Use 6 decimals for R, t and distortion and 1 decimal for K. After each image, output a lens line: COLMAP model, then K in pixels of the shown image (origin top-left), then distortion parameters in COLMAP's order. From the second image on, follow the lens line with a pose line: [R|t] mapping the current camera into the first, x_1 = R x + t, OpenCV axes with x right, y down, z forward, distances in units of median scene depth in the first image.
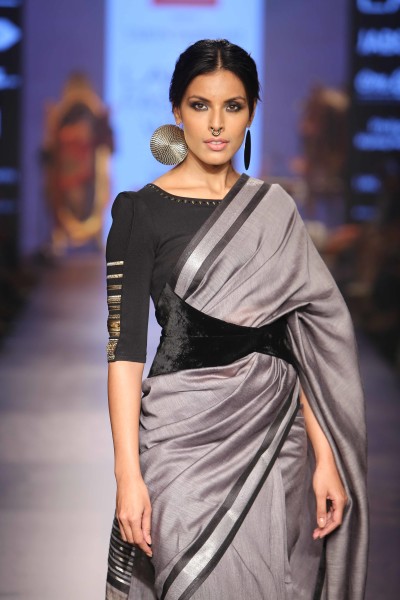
lens RADIAL K [[2744.0, 0, 199.0], [0, 2744.0, 301.7], [0, 0, 1]] dist [0.671760, 0.000000]
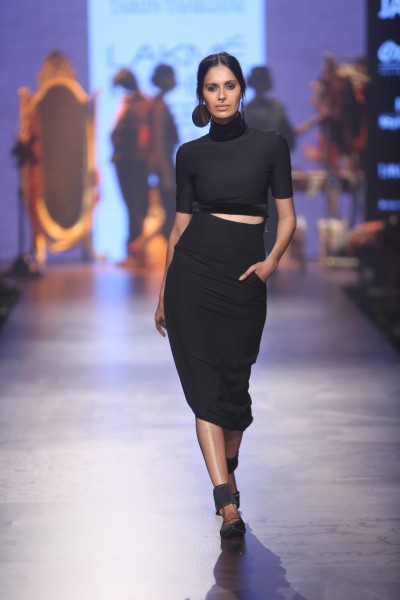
lens RADIAL K [[3403.9, 0, 198.4], [0, 3403.9, 296.2], [0, 0, 1]] dist [1.313941, 0.000000]
pose [[0.999194, -0.040142, -0.000774, -0.010514], [0.040131, 0.999138, -0.010595, 0.073588], [0.001199, 0.010556, 0.999944, -1.022219]]
